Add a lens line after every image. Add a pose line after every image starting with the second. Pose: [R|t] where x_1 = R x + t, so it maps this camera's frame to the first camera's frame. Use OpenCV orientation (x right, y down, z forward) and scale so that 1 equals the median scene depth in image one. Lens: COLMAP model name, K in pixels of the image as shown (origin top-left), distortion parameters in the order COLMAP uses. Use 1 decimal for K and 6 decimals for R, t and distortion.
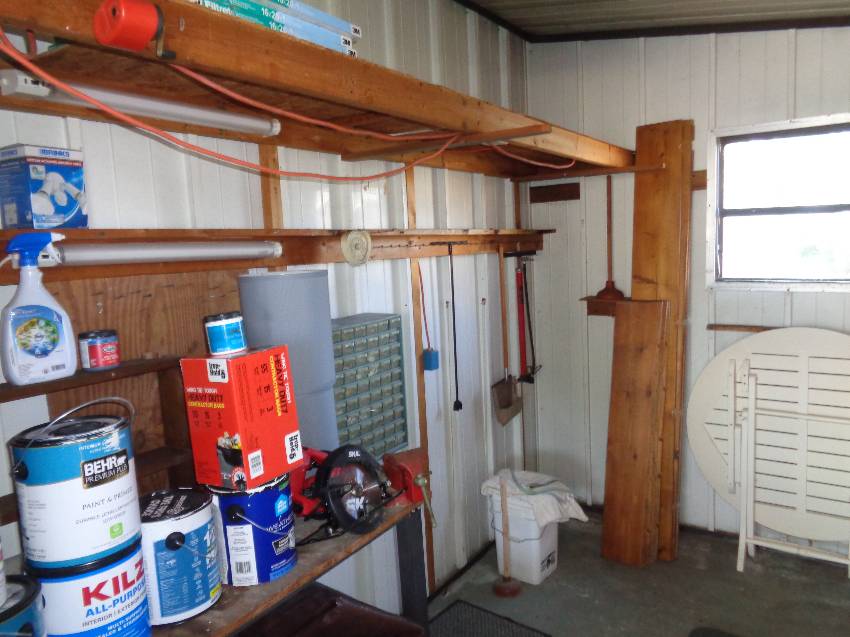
lens RADIAL K [[638.6, 0, 425.0], [0, 638.6, 318.5], [0, 0, 1]] dist [0.005667, -0.002337]
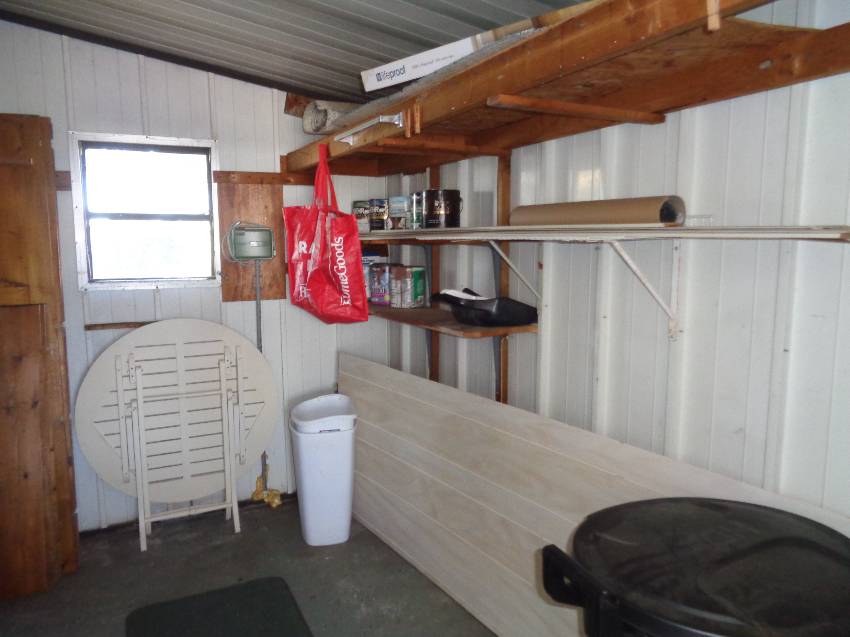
lens RADIAL K [[638.6, 0, 425.0], [0, 638.6, 318.5], [0, 0, 1]] dist [0.005667, -0.002337]
pose [[0.496937, -0.074737, 0.864562, -0.166078], [0.089972, 0.995353, 0.034329, 0.012385], [-0.863110, 0.060727, 0.501352, 0.032534]]
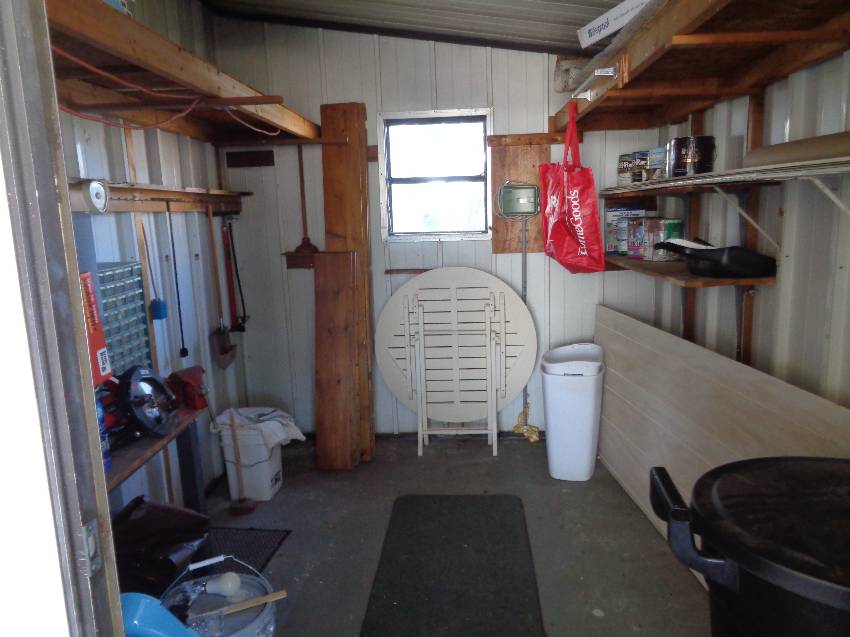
lens RADIAL K [[638.6, 0, 425.0], [0, 638.6, 318.5], [0, 0, 1]] dist [0.005667, -0.002337]
pose [[0.862029, -0.076228, 0.501095, -0.129362], [0.059227, 0.997003, 0.049780, 0.047533], [-0.503388, -0.013233, 0.863959, -0.127152]]
